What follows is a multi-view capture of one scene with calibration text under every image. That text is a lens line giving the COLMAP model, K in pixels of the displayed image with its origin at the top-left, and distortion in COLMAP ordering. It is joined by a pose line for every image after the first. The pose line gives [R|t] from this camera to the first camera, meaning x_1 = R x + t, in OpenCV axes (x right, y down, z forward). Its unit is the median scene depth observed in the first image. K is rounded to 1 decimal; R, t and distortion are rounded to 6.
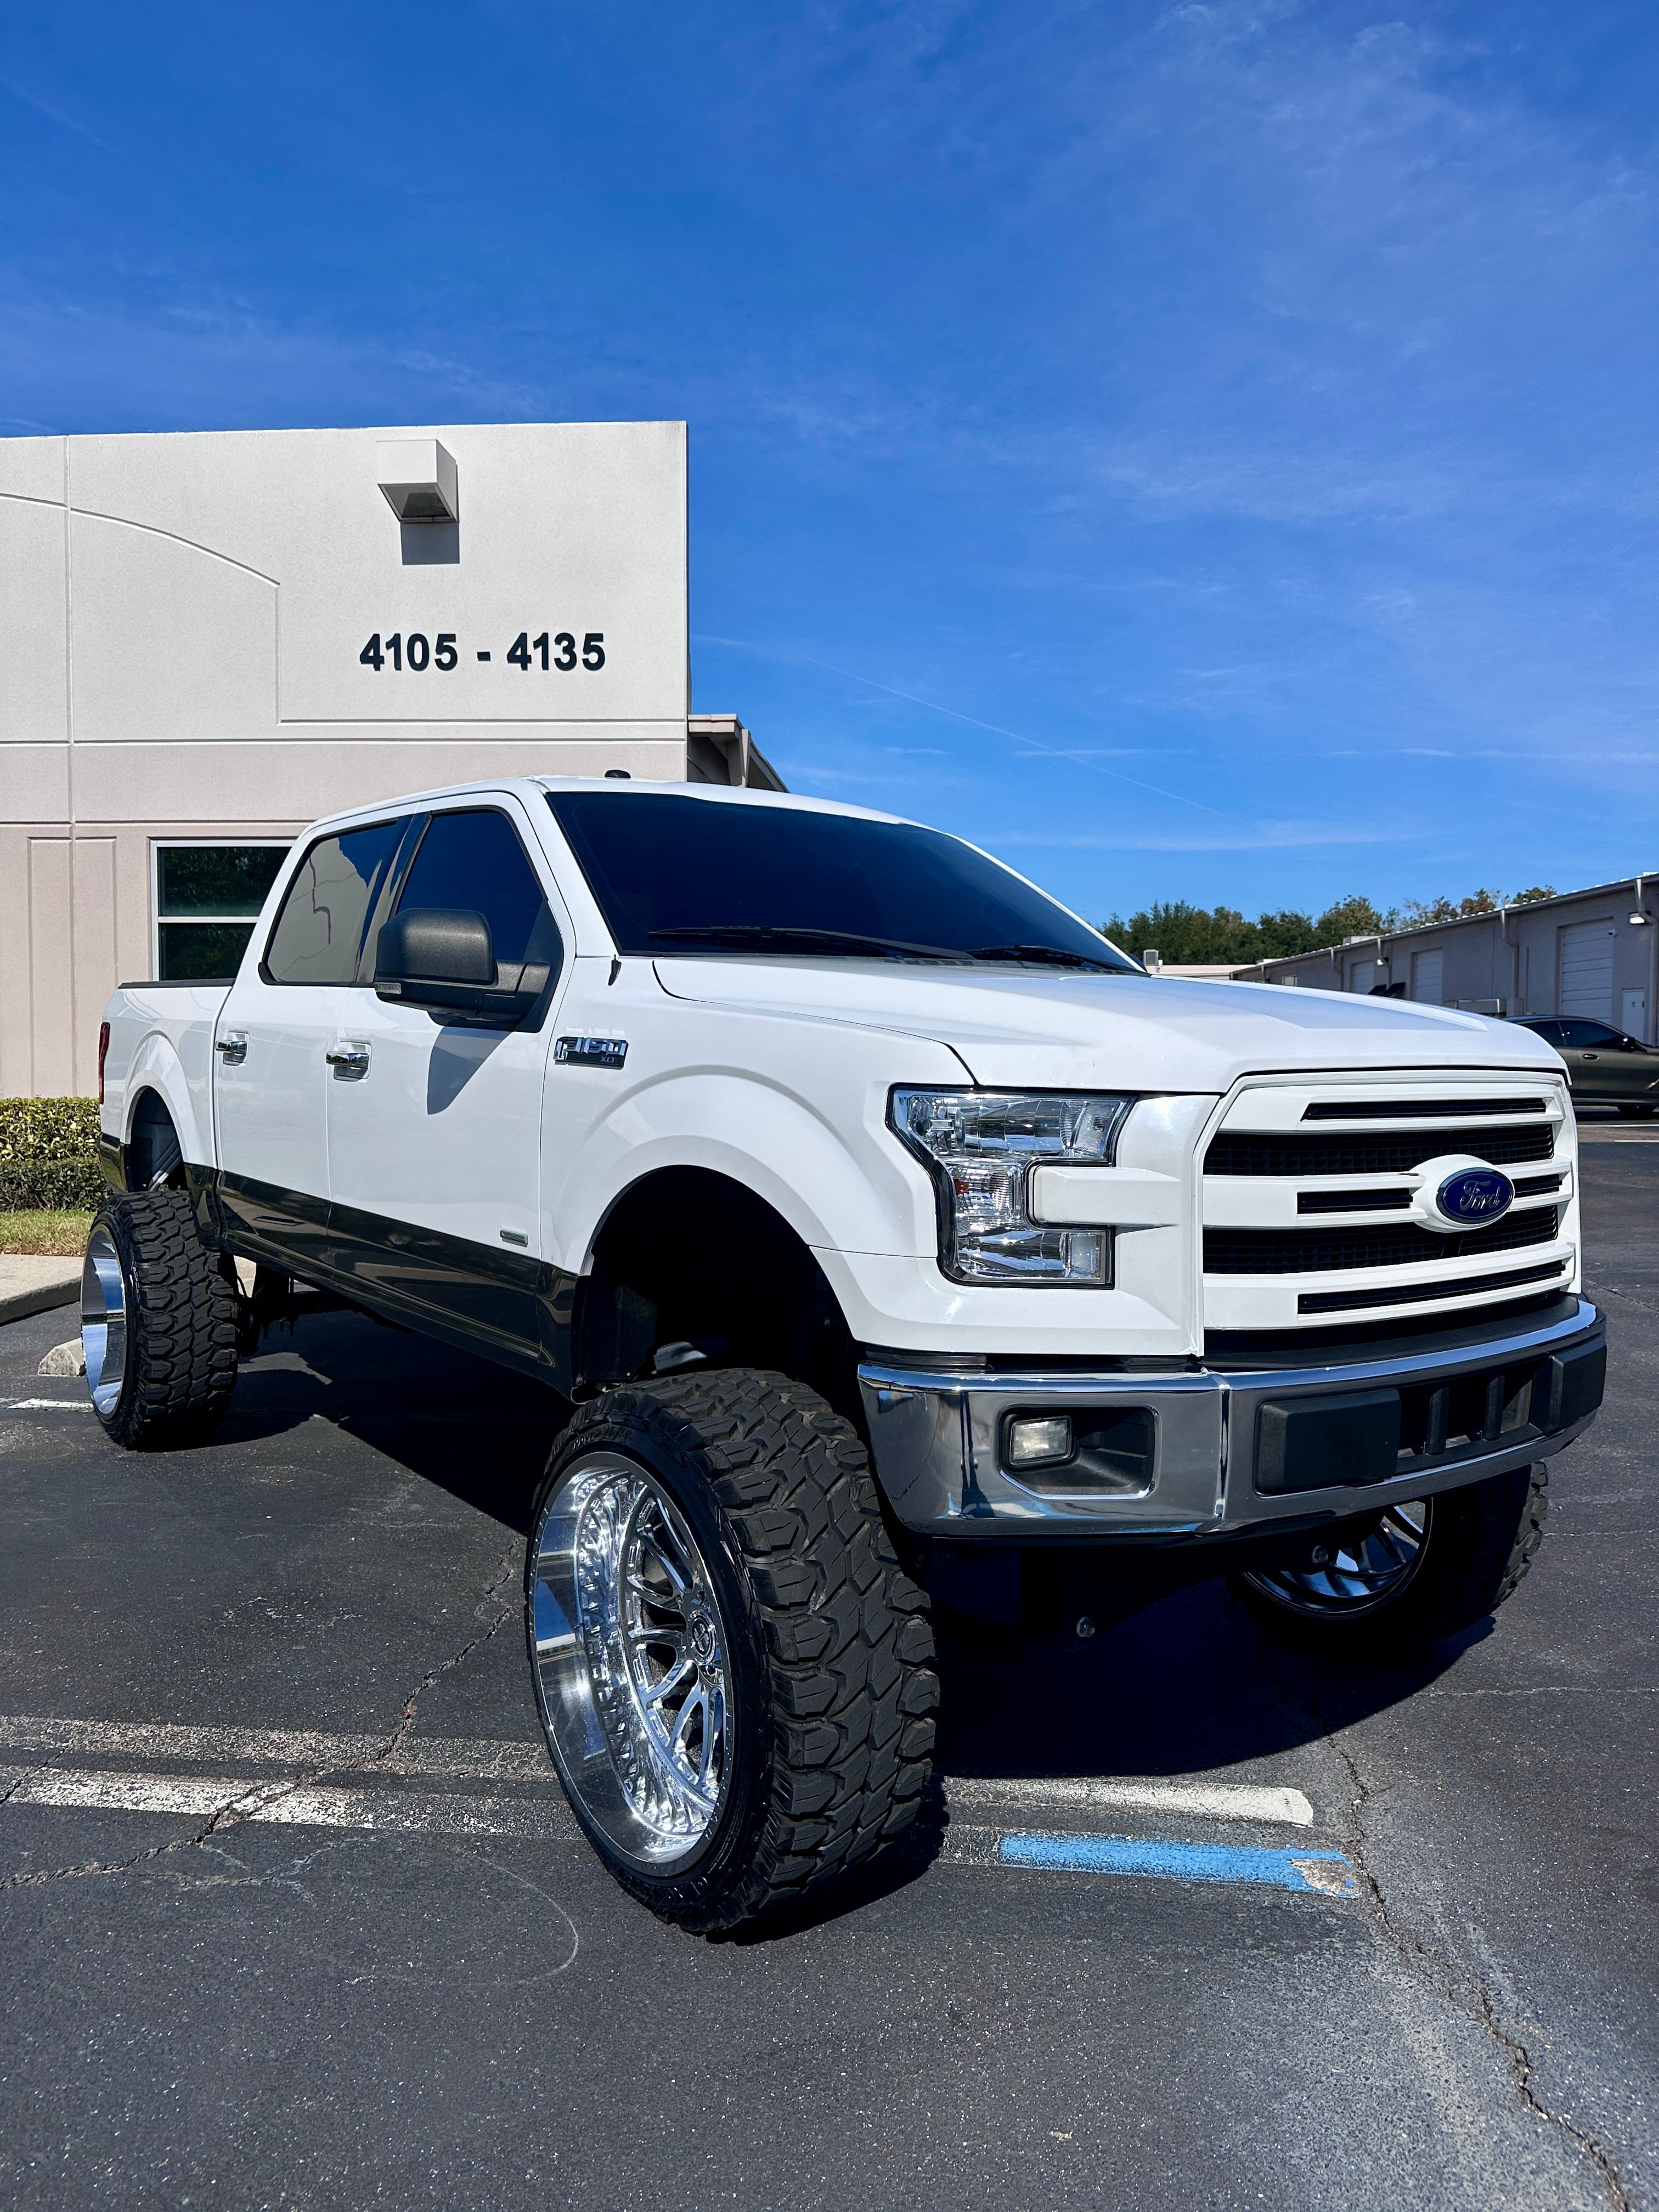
lens RADIAL K [[1560.8, 0, 838.6], [0, 1560.8, 1109.5], [0, 0, 1]] dist [0.002068, -0.017032]
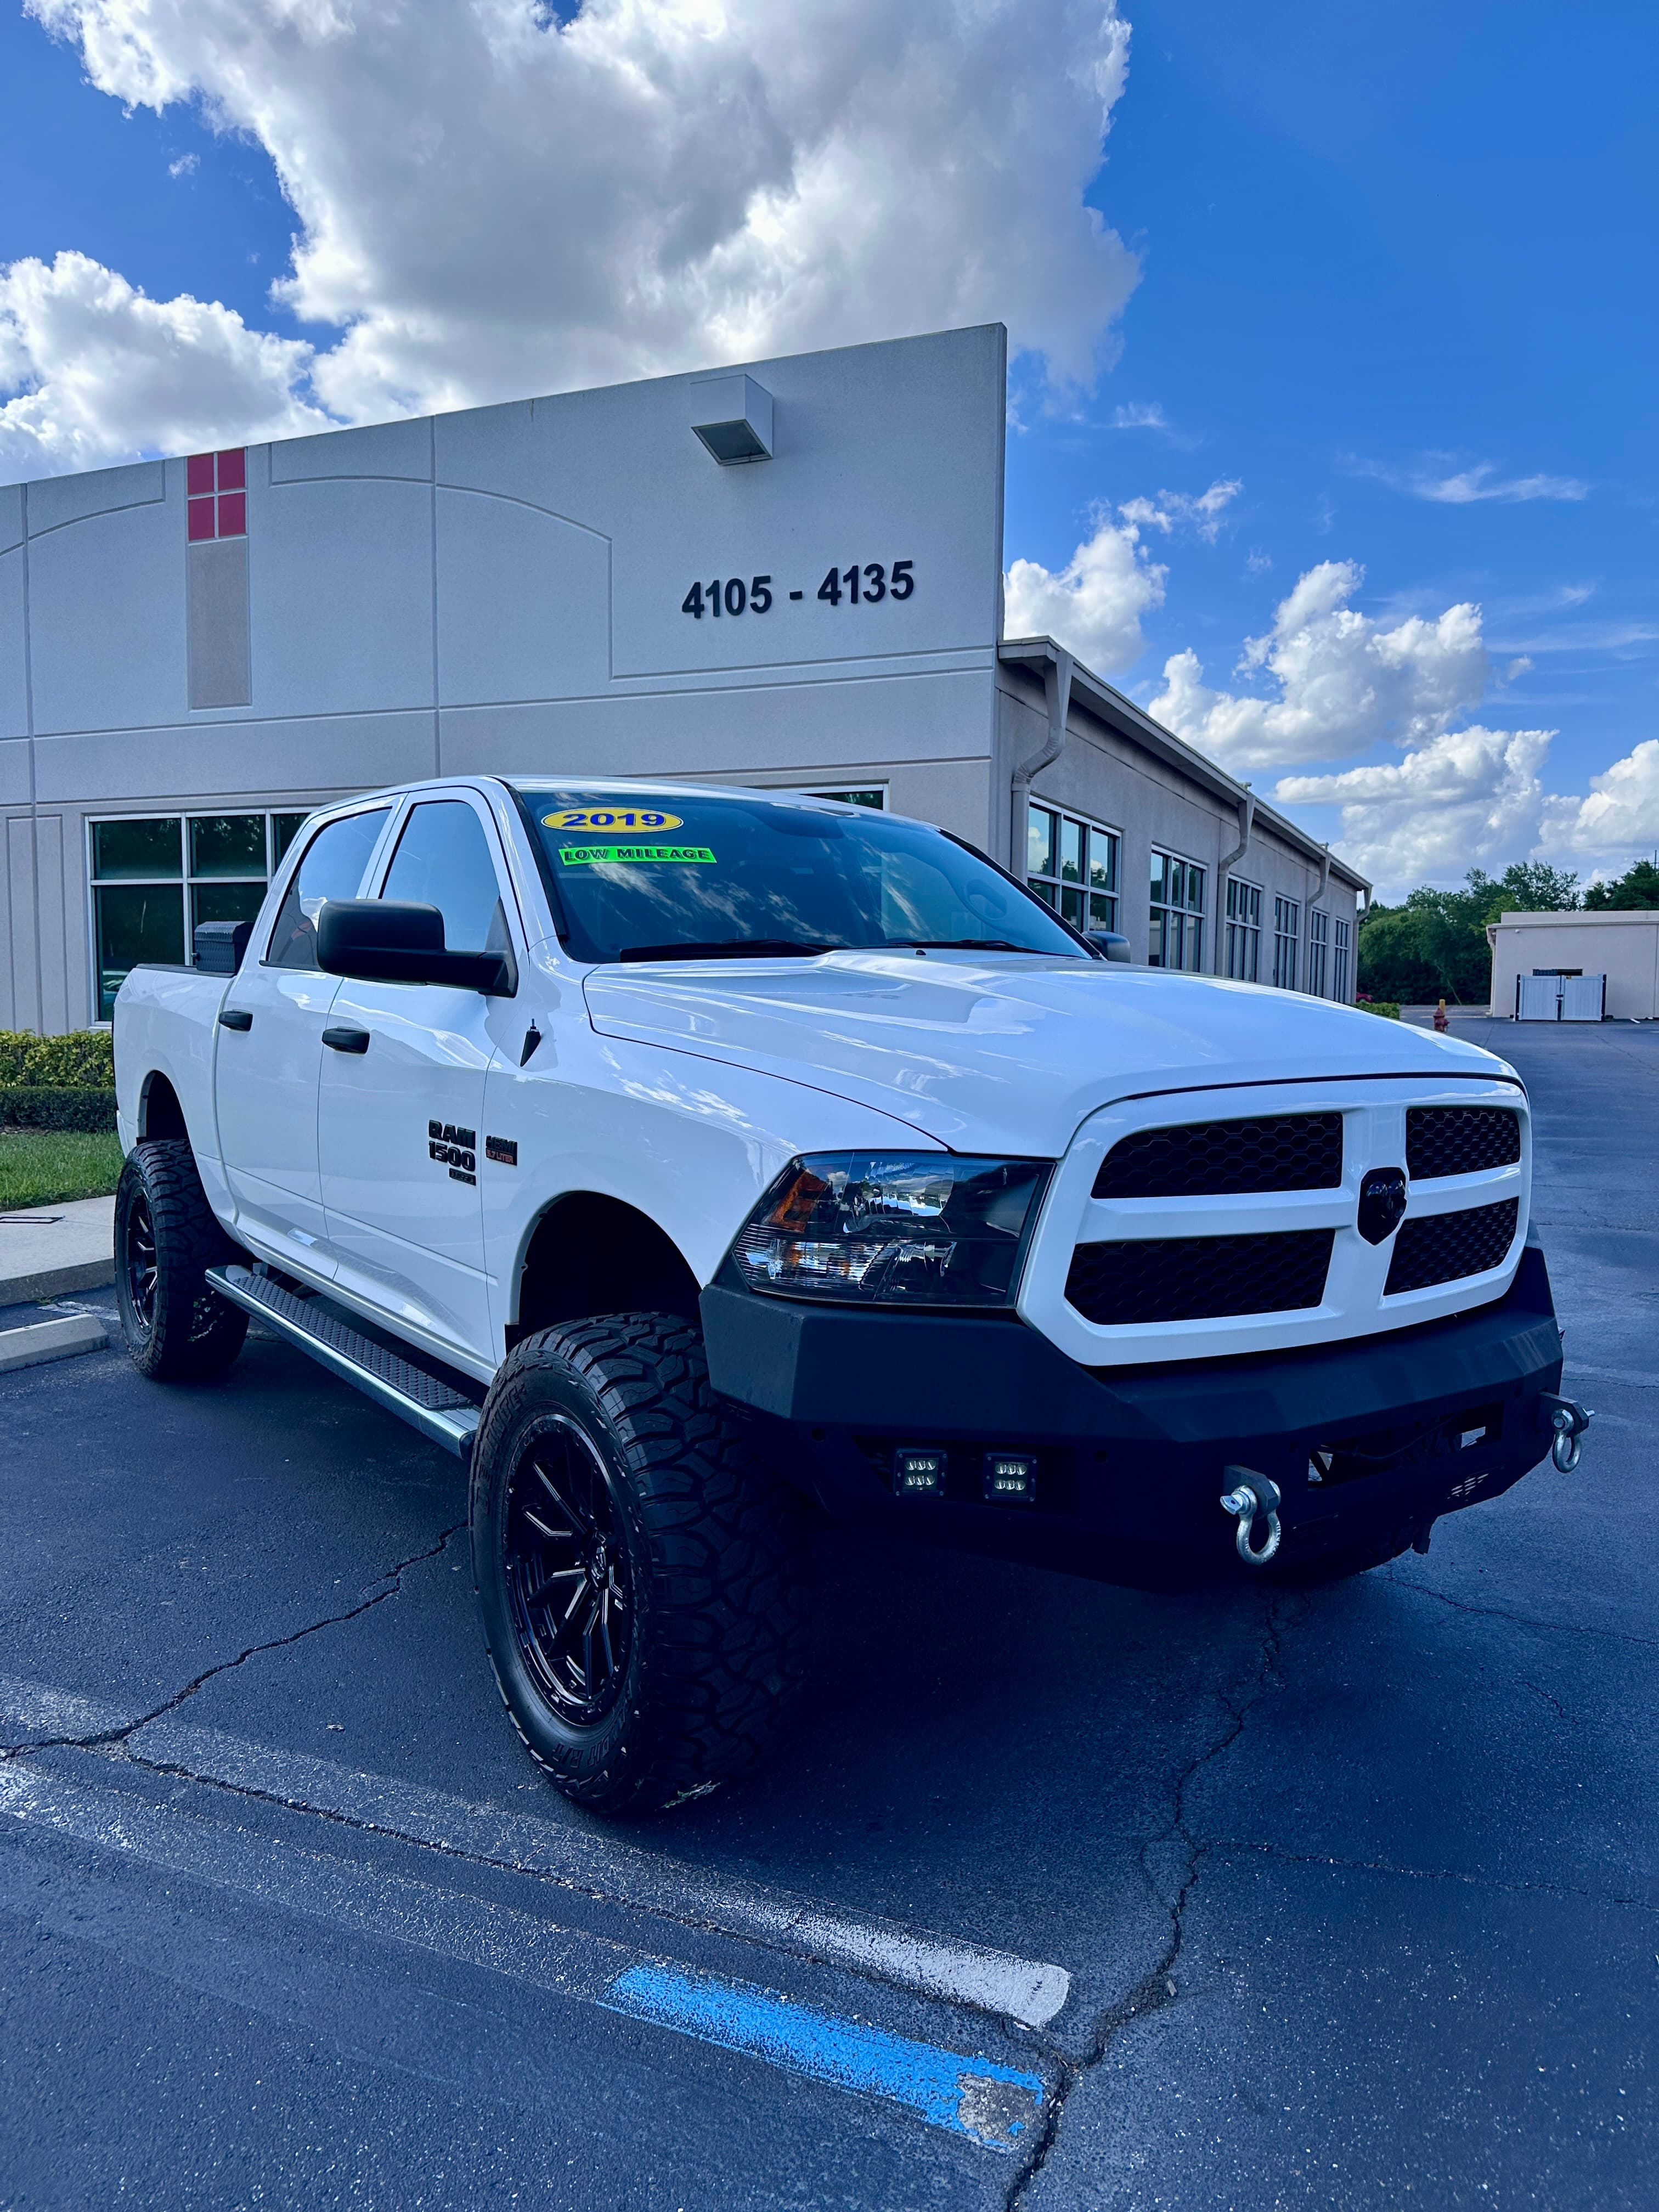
lens RADIAL K [[1549.6, 0, 829.5], [0, 1549.6, 1106.0], [0, 0, 1]] dist [0.037202, -0.063334]
pose [[0.946294, 0.020703, -0.322645, 0.404743], [-0.011793, 0.999494, 0.029544, 0.003856], [0.323093, -0.024152, 0.946059, 0.263520]]
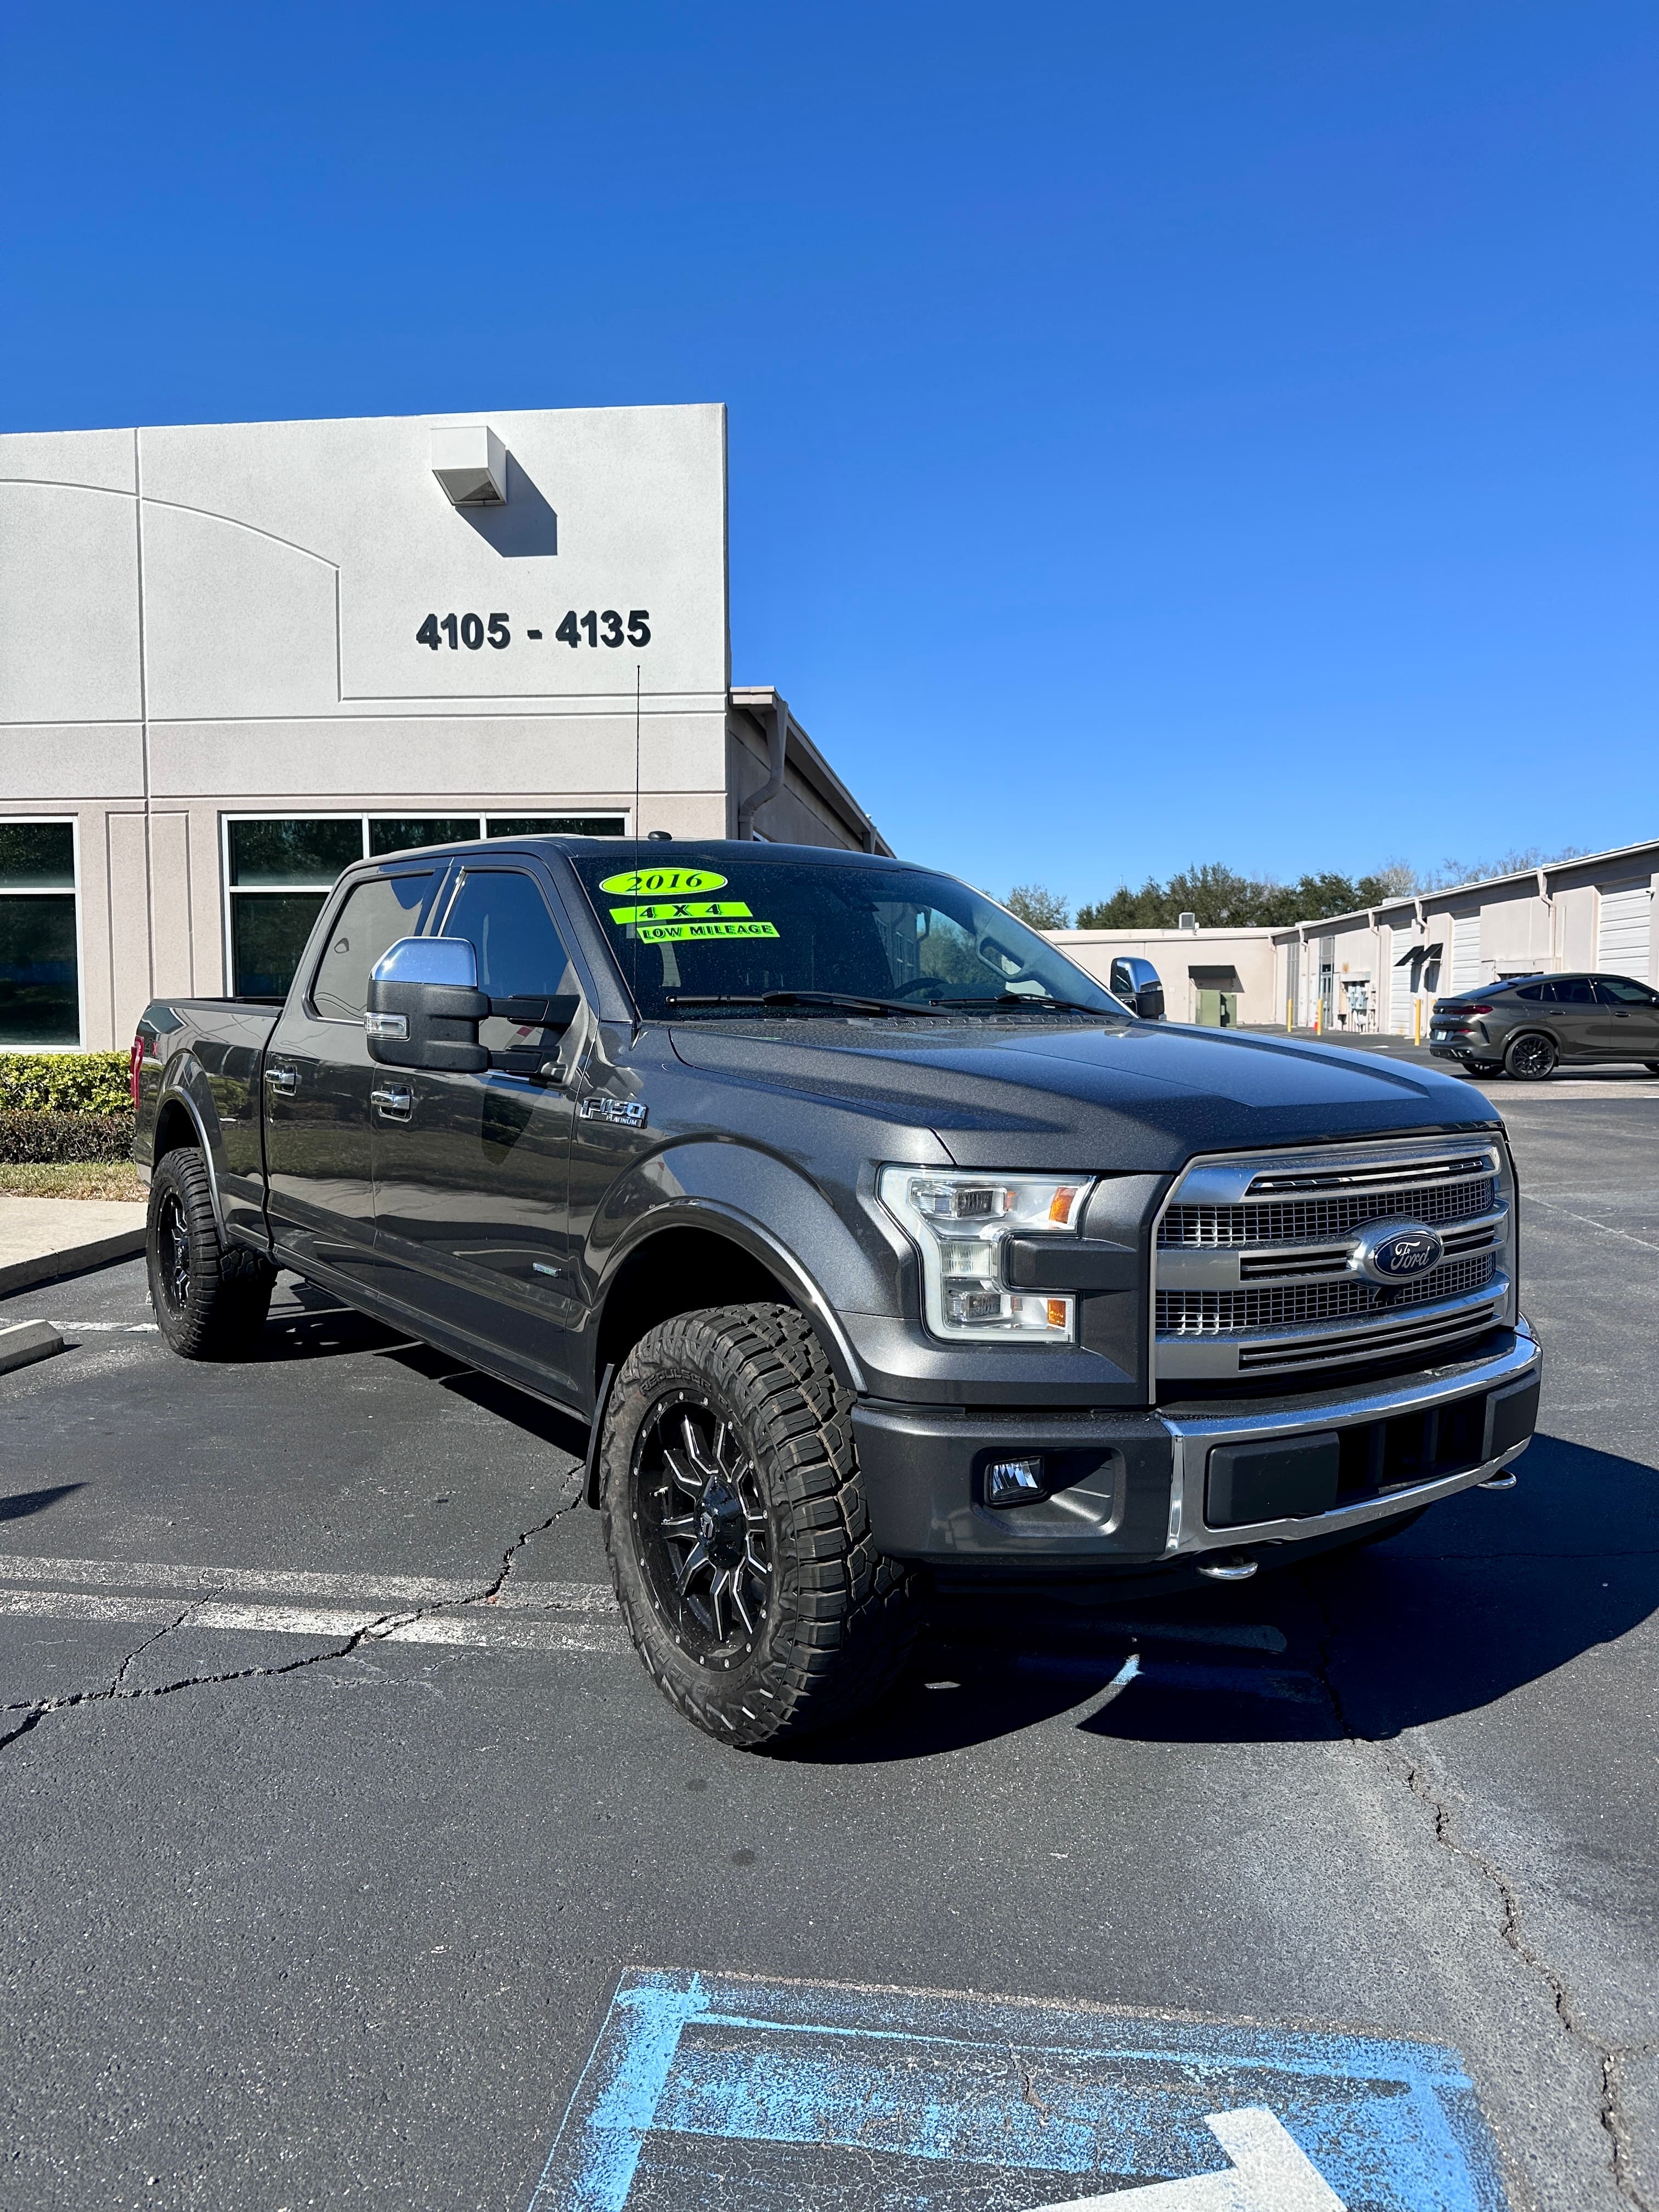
lens RADIAL K [[1559.5, 0, 820.8], [0, 1559.5, 1097.1], [0, 0, 1]] dist [0.010385, -0.023143]
pose [[0.999387, -0.004525, -0.034716, -0.000602], [0.004996, 0.999896, 0.013501, 0.024893], [0.034651, -0.013666, 0.999306, -0.159374]]
